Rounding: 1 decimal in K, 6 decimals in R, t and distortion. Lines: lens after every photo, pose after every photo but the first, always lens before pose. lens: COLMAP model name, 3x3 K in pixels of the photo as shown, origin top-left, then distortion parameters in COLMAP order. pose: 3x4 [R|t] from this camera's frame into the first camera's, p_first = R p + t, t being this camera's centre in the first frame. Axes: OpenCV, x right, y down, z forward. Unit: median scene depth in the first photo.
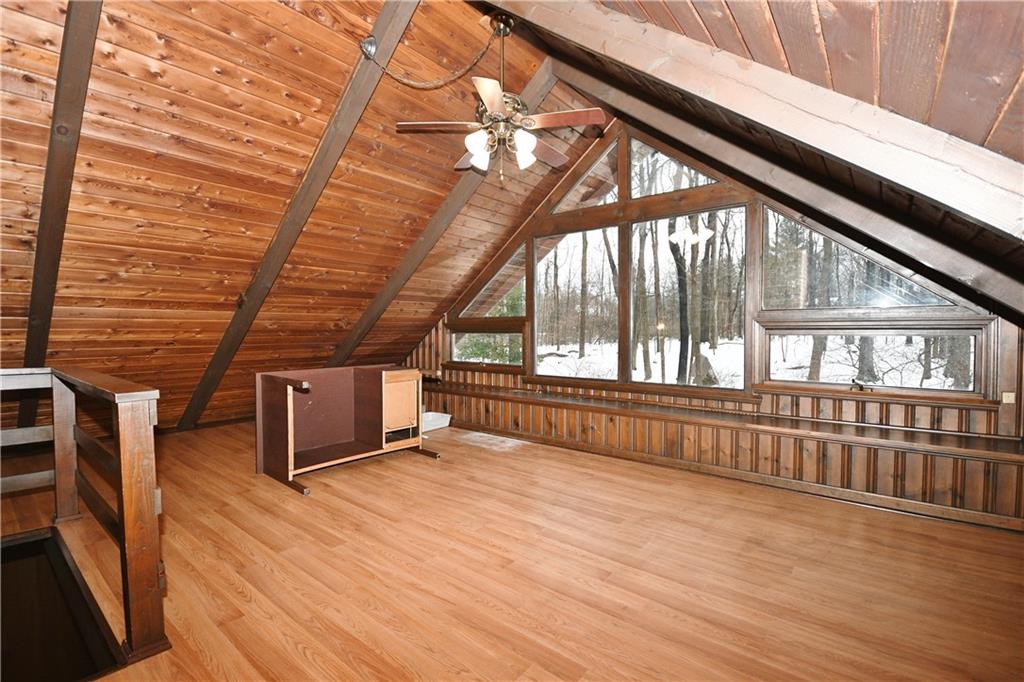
lens RADIAL K [[454.9, 0, 510.7], [0, 454.9, 342.7], [0, 0, 1]] dist [-0.008724, -0.005318]
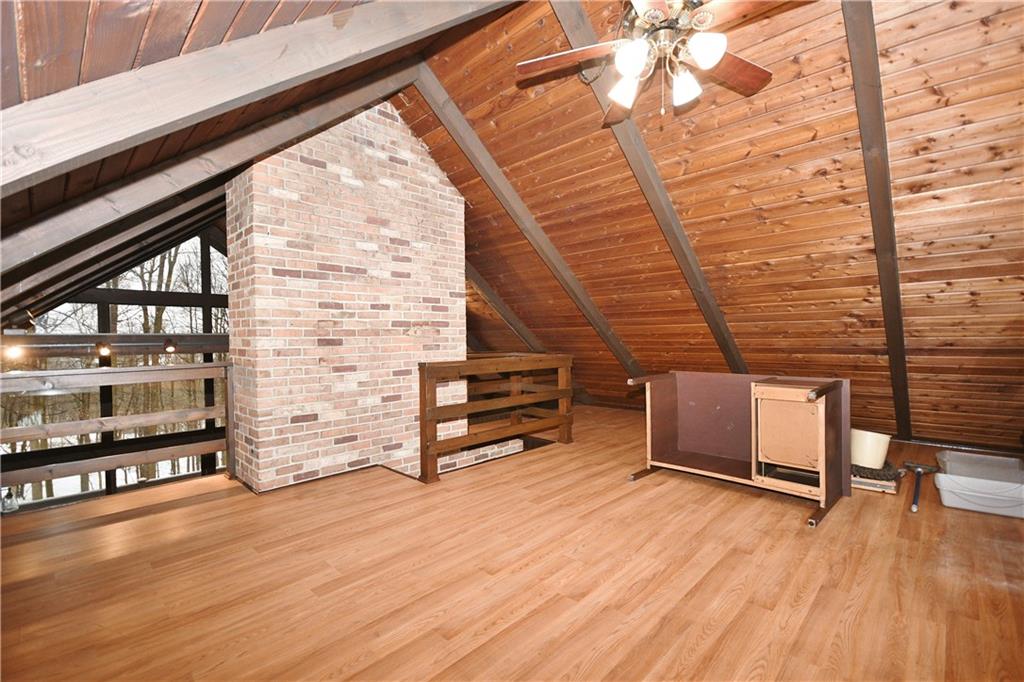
lens RADIAL K [[454.9, 0, 511.3], [0, 454.9, 339.3], [0, 0, 1]] dist [-0.008724, -0.005318]
pose [[-0.098796, 0.005026, -0.995095, 0.678756], [-0.018347, 0.999808, 0.006872, -0.012404], [0.994939, 0.018936, -0.098685, 0.810732]]
